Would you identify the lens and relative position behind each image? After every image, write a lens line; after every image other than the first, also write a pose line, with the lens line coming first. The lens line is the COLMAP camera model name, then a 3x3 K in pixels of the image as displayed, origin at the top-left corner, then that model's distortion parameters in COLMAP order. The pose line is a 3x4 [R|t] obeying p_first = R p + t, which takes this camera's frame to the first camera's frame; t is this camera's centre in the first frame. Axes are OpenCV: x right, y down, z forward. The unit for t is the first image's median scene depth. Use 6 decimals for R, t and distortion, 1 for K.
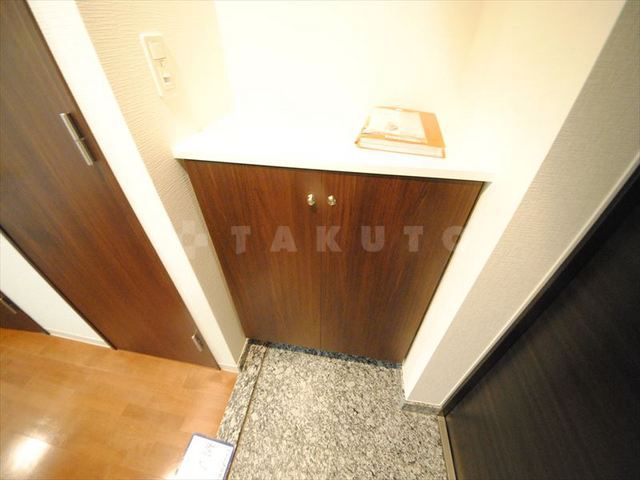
lens RADIAL K [[223.8, 0, 317.4], [0, 223.8, 239.5], [0, 0, 1]] dist [-0.020412, -0.000219]
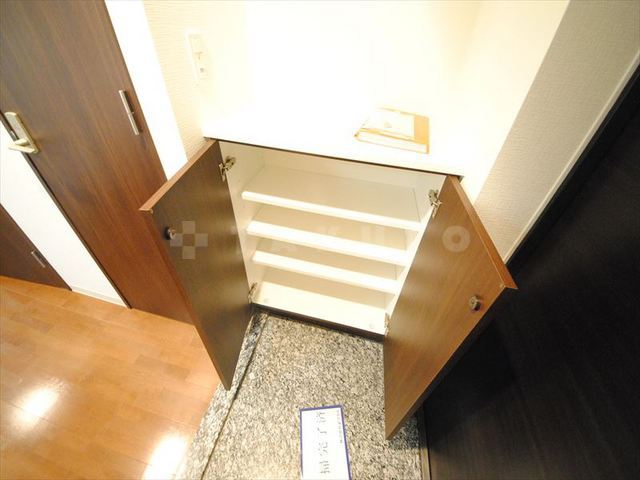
lens RADIAL K [[223.8, 0, 324.4], [0, 223.8, 241.6], [0, 0, 1]] dist [-0.020412, -0.000219]
pose [[0.997253, 0.073103, 0.011907, 0.022330], [-0.073230, 0.997258, 0.010671, 0.087074], [-0.011094, -0.011513, 0.999872, -0.132148]]
